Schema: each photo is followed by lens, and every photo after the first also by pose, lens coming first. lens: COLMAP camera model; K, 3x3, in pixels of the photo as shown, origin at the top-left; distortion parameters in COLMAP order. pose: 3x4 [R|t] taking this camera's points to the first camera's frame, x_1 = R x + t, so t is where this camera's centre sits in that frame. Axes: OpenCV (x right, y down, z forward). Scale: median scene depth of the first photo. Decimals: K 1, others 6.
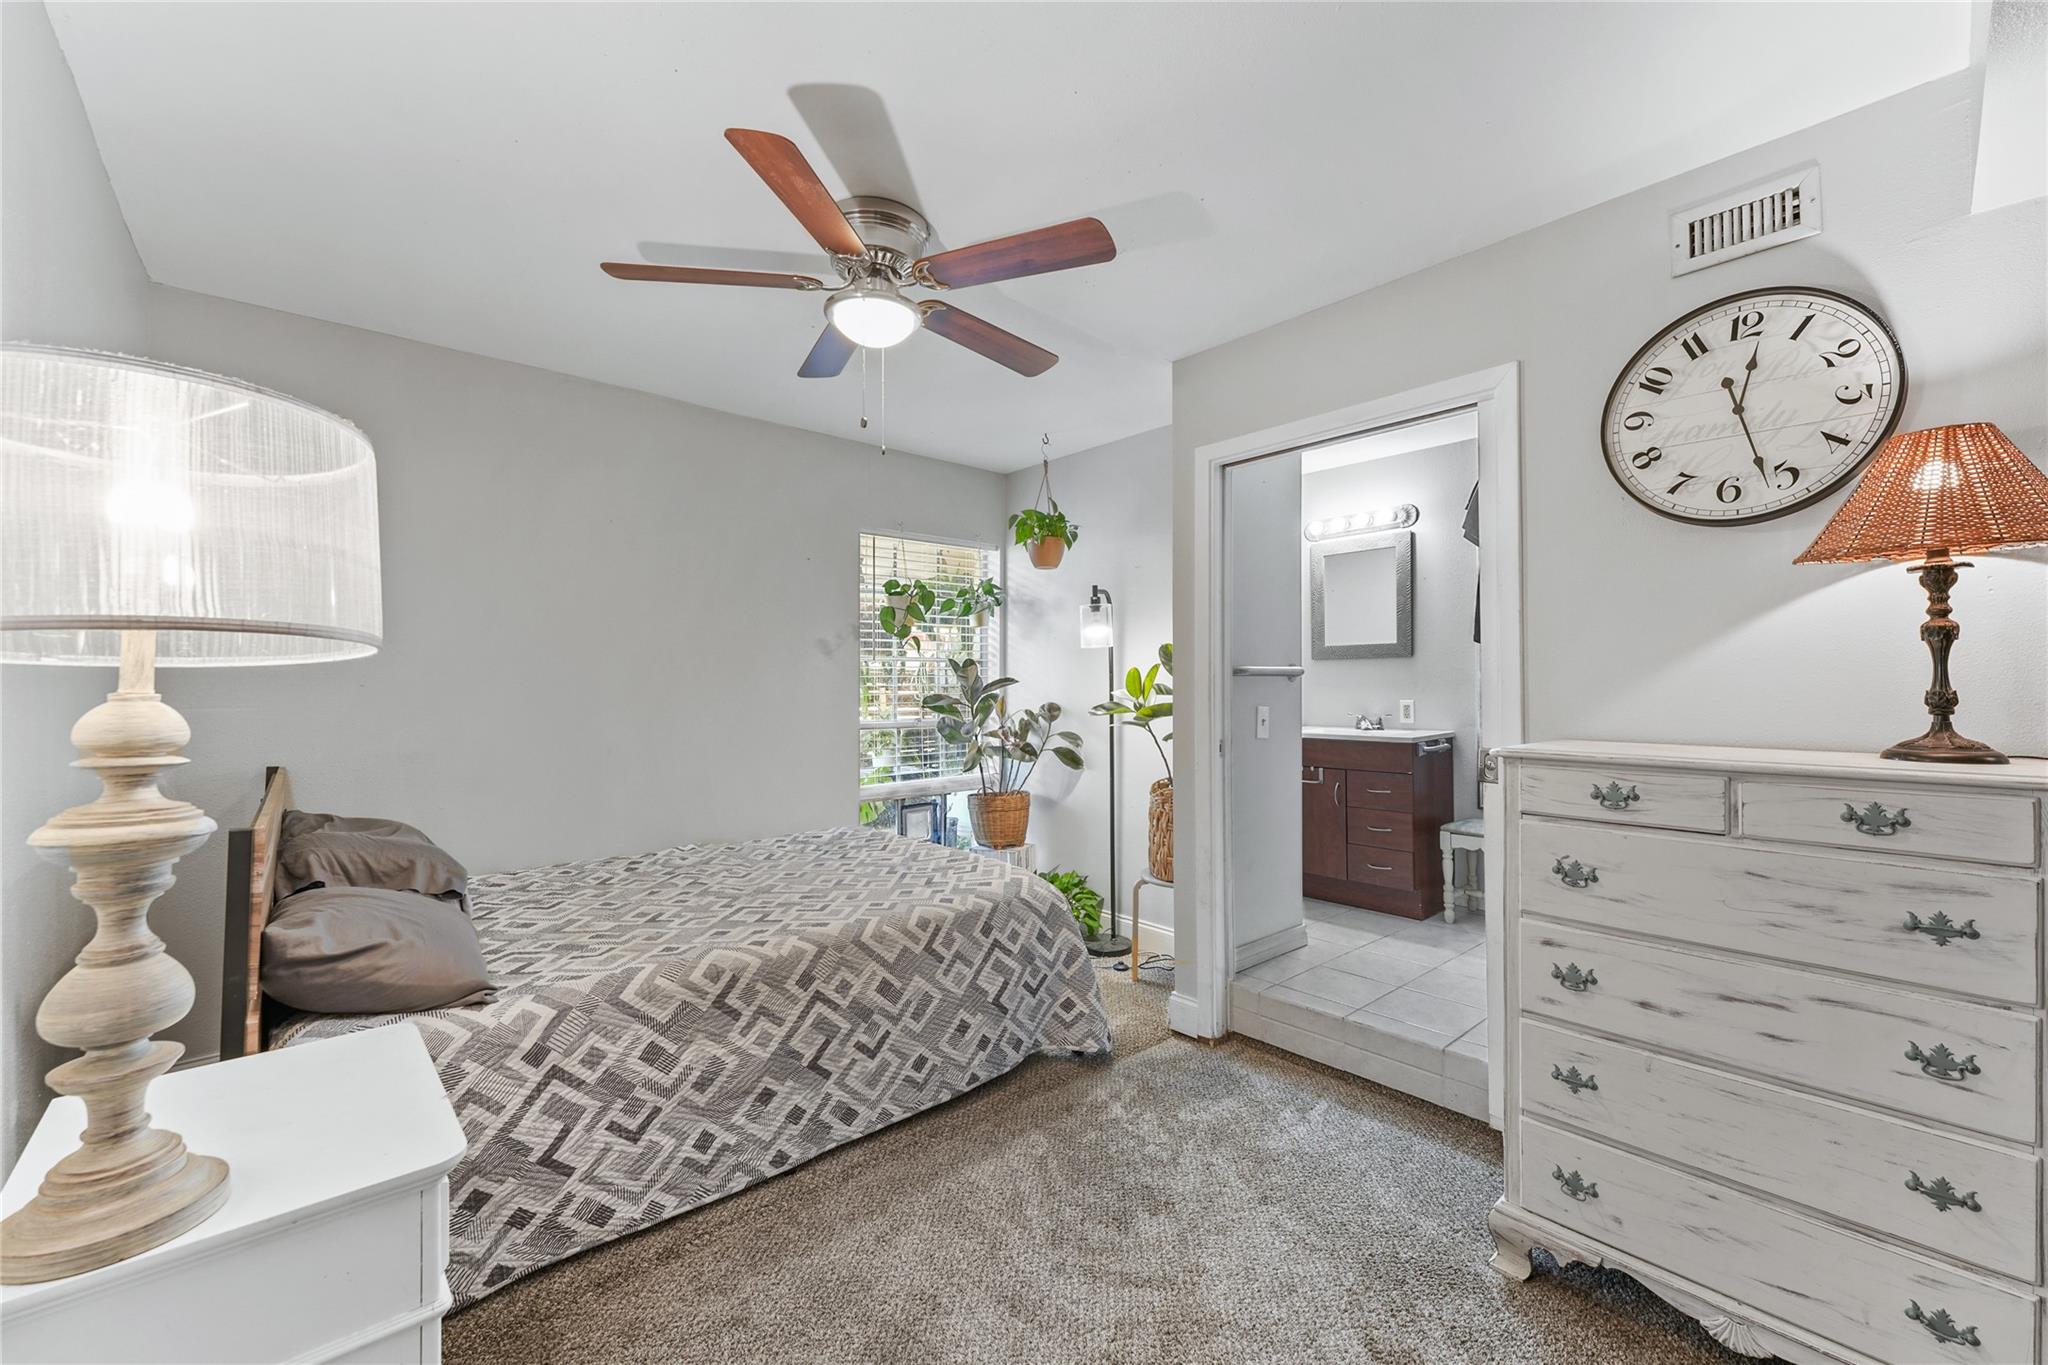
lens RADIAL K [[807.8, 0, 1022.1], [0, 807.8, 679.1], [0, 0, 1]] dist [0.000655, 0.000073]
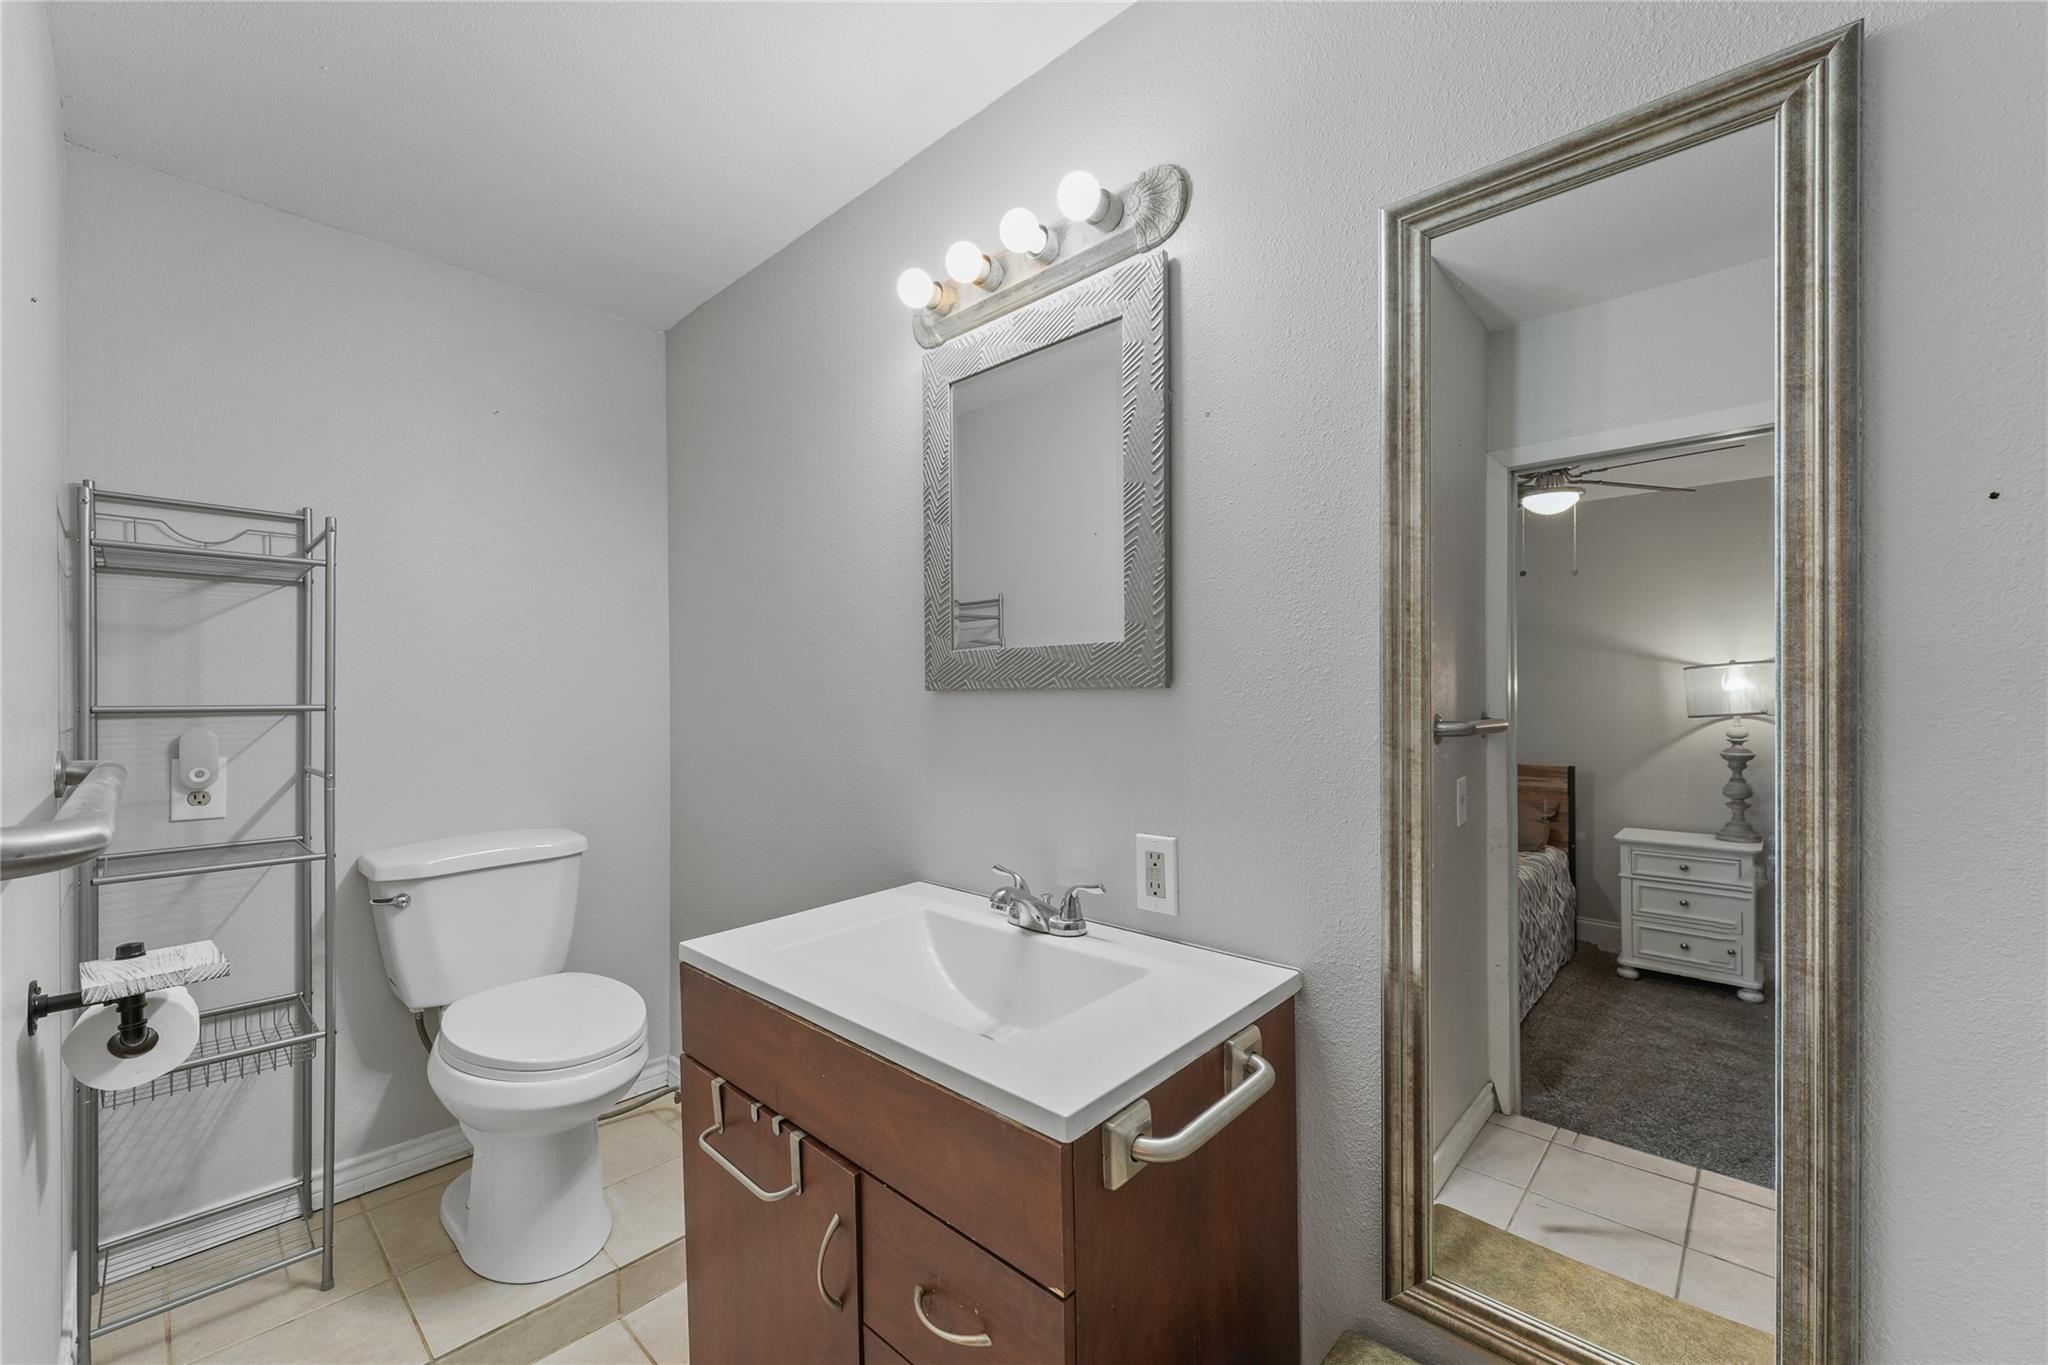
lens RADIAL K [[807.8, 0, 1025.6], [0, 807.8, 689.2], [0, 0, 1]] dist [0.000655, 0.000073]
pose [[0.995420, -0.003706, 0.095529, 0.906371], [0.003926, 0.999990, -0.002113, -0.059166], [-0.095520, 0.002478, 0.995424, 1.608636]]
